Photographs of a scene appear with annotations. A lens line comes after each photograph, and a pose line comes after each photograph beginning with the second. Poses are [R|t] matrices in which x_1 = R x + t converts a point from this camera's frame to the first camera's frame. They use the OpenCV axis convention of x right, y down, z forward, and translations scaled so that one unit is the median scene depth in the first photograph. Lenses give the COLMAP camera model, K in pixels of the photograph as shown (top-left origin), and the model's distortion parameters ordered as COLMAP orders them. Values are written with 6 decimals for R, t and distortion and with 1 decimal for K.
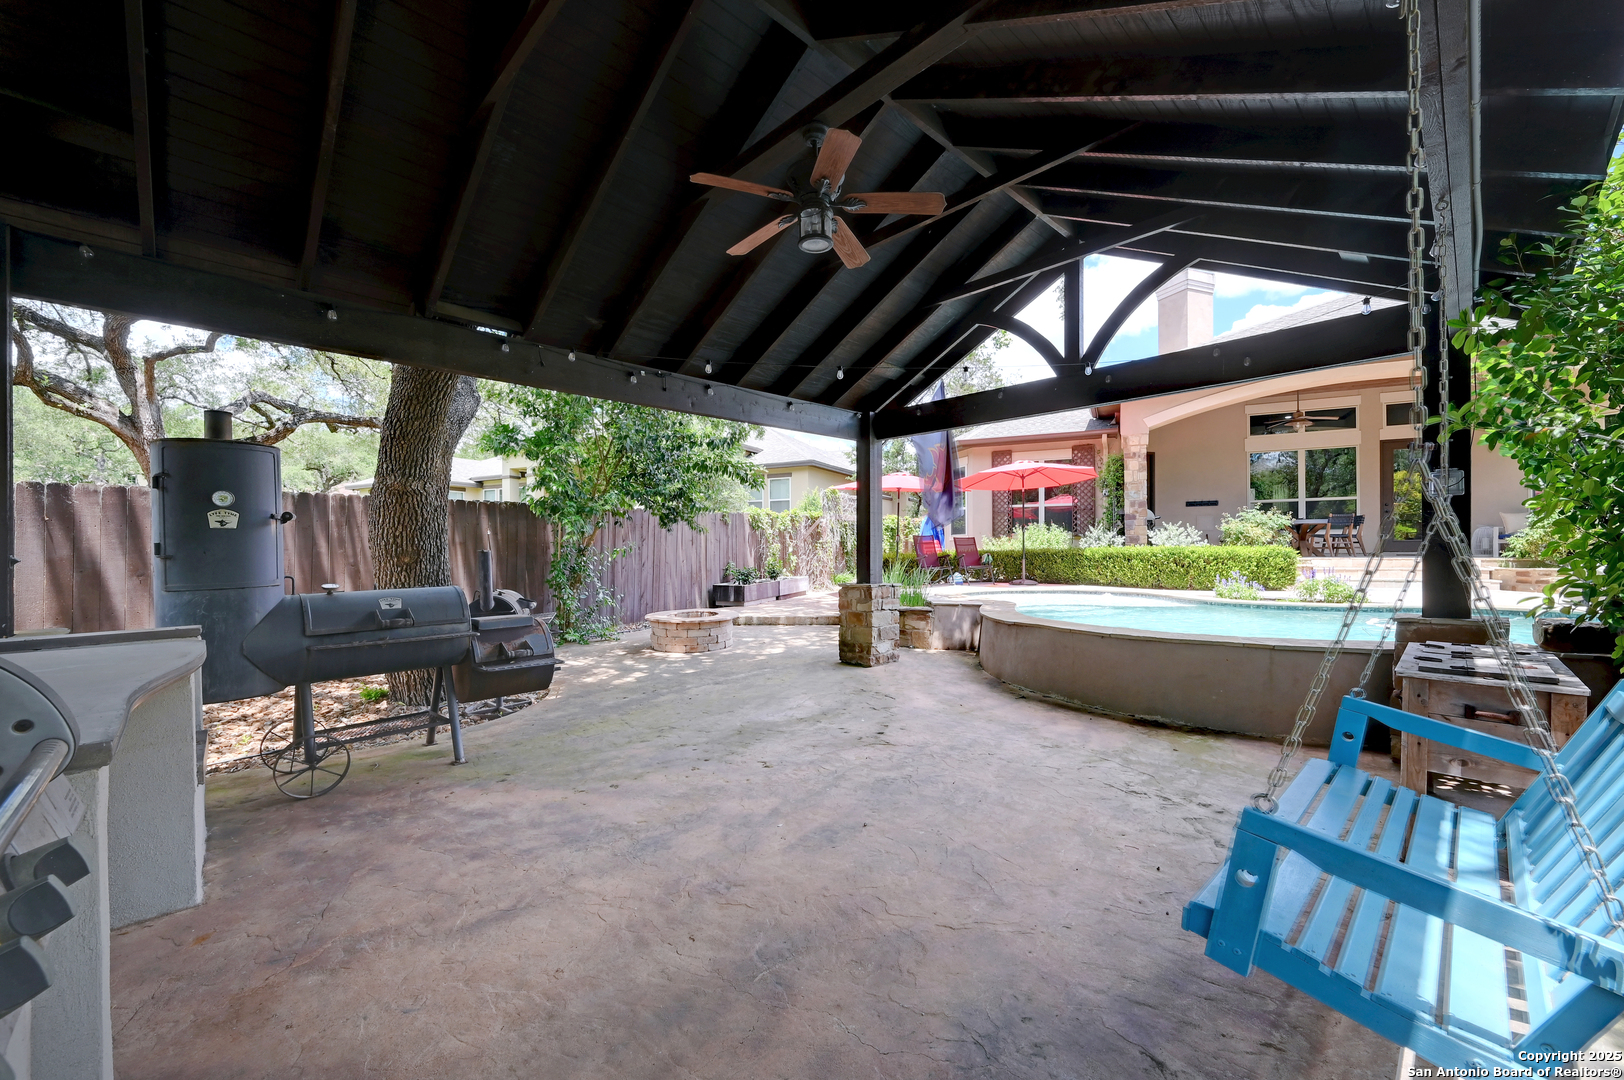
lens RADIAL K [[656.3, 0, 816.5], [0, 656.3, 550.4], [0, 0, 1]] dist [0.006974, -0.002339]
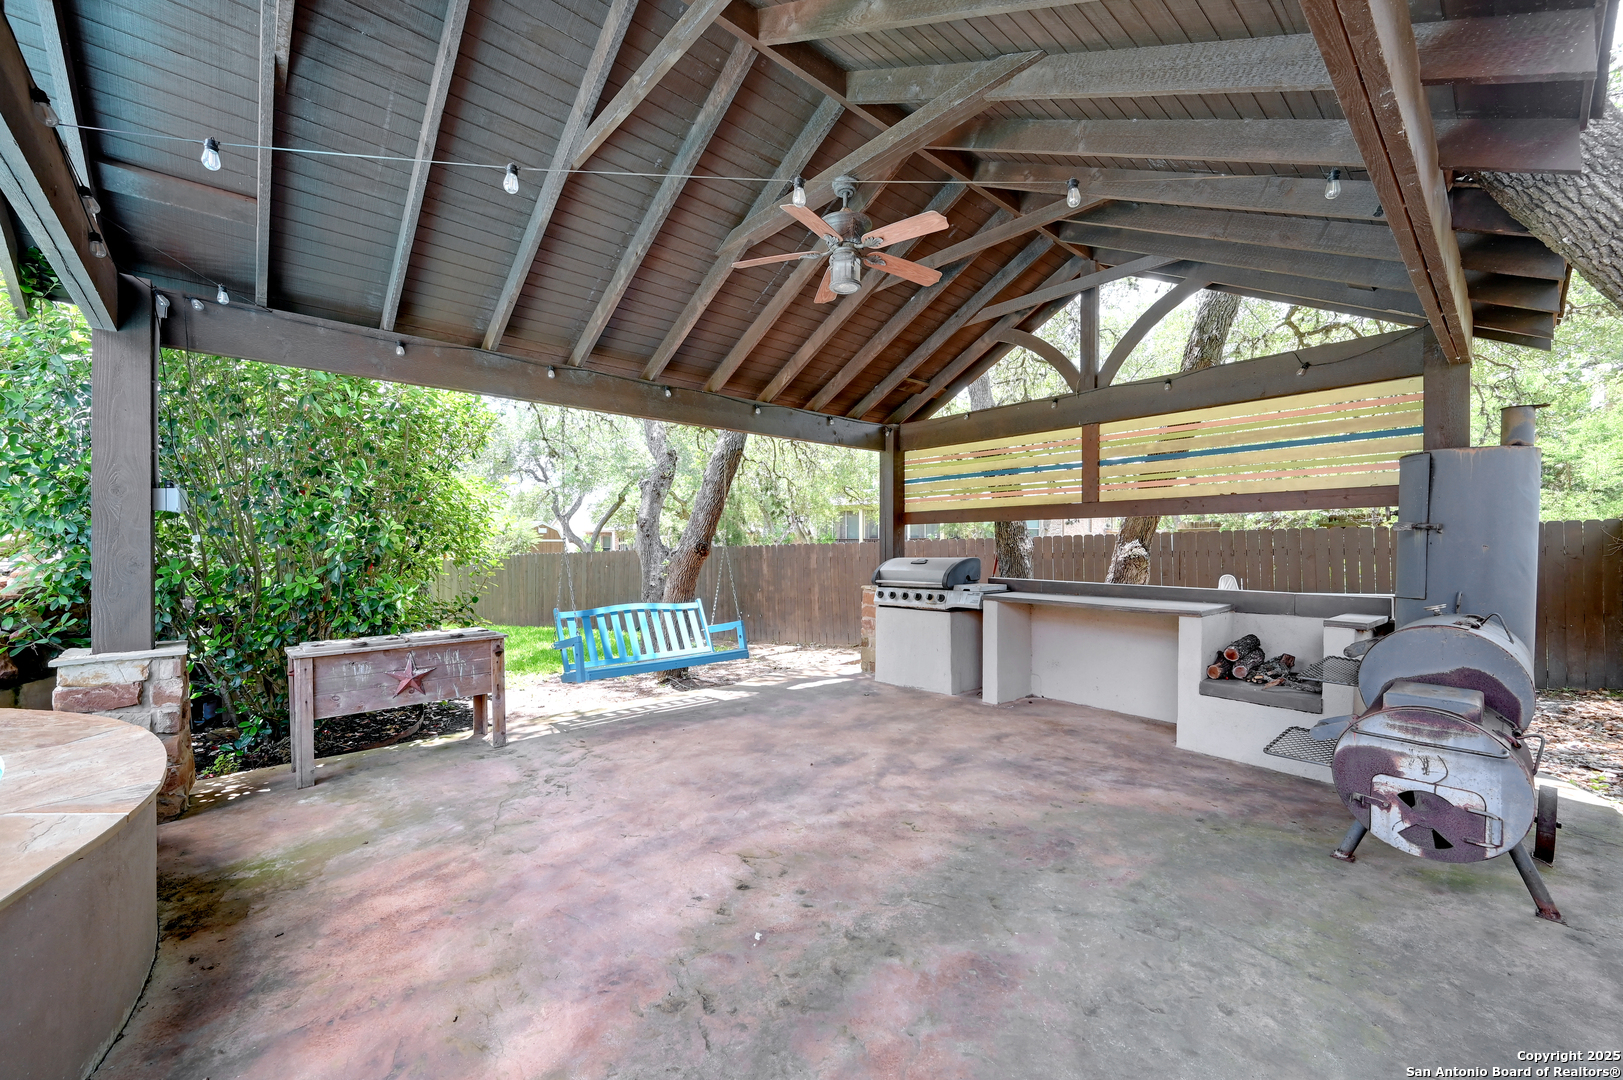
lens RADIAL K [[655.9, 0, 813.0], [0, 655.9, 548.9], [0, 0, 1]] dist [0.006974, -0.002339]
pose [[-0.999309, 0.008336, 0.036217, 0.015146], [0.008386, 0.999964, 0.001220, -0.027700], [-0.036205, 0.001523, -0.999343, 1.981177]]
